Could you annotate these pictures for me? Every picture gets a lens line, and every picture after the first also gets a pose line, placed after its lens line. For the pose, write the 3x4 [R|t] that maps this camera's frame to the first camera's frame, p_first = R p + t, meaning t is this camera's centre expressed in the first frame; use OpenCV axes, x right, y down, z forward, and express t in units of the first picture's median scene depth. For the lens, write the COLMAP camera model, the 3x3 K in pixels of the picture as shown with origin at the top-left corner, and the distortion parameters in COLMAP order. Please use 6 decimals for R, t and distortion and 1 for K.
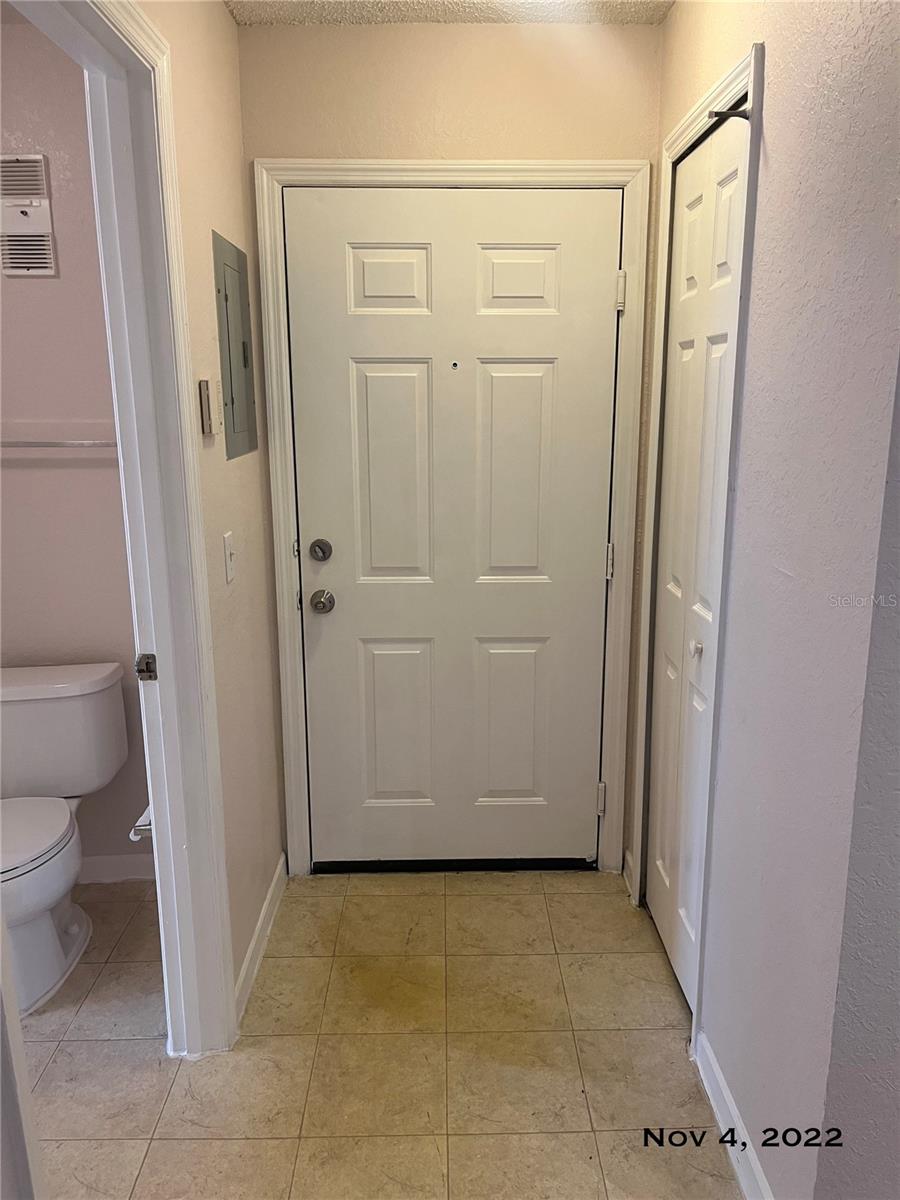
lens RADIAL K [[906.0, 0, 459.3], [0, 906.0, 600.2], [0, 0, 1]] dist [0.071219, -0.097028]
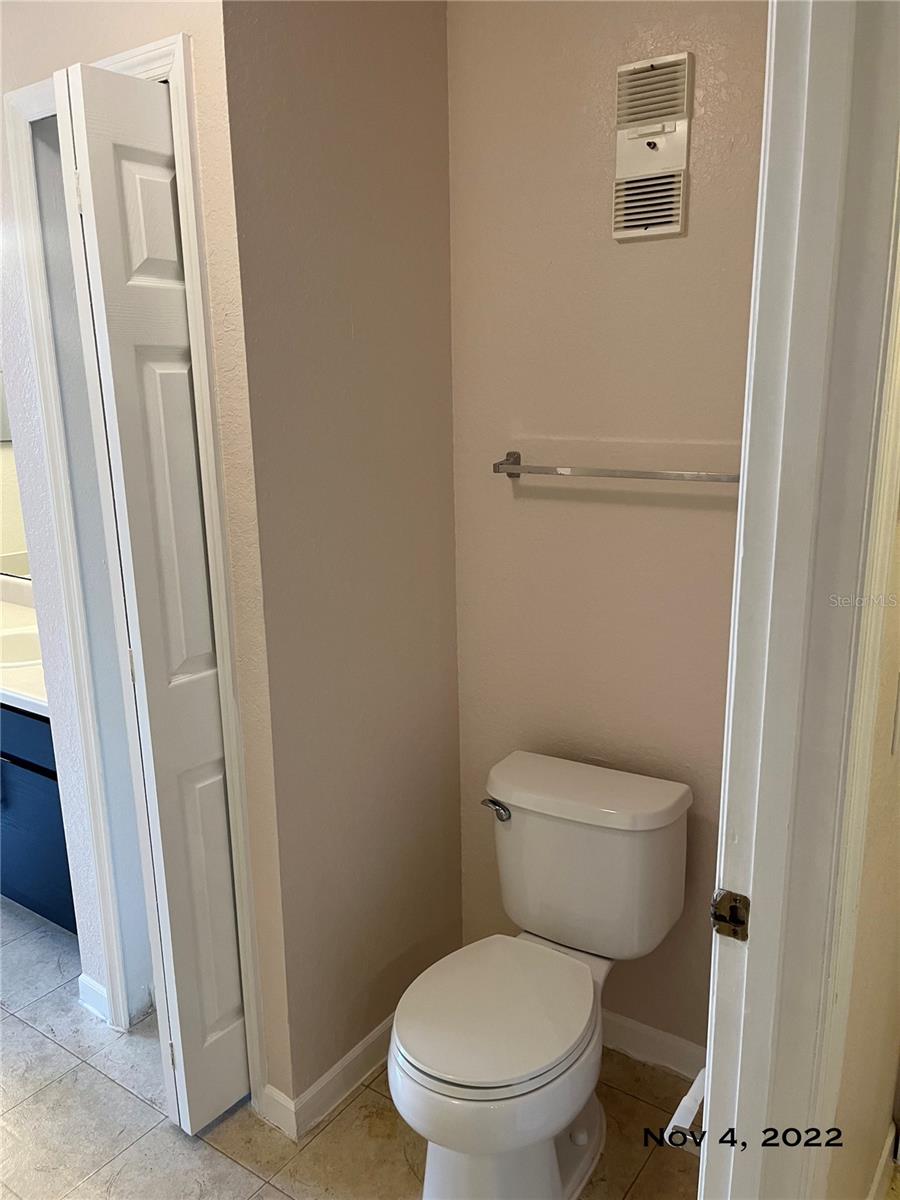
lens RADIAL K [[906.0, 0, 459.3], [0, 906.0, 600.2], [0, 0, 1]] dist [0.071219, -0.097028]
pose [[0.808440, 0.136333, -0.572572, -0.144146], [-0.124945, 0.990384, 0.059400, -0.100833], [0.575164, 0.023519, 0.817700, 0.349732]]
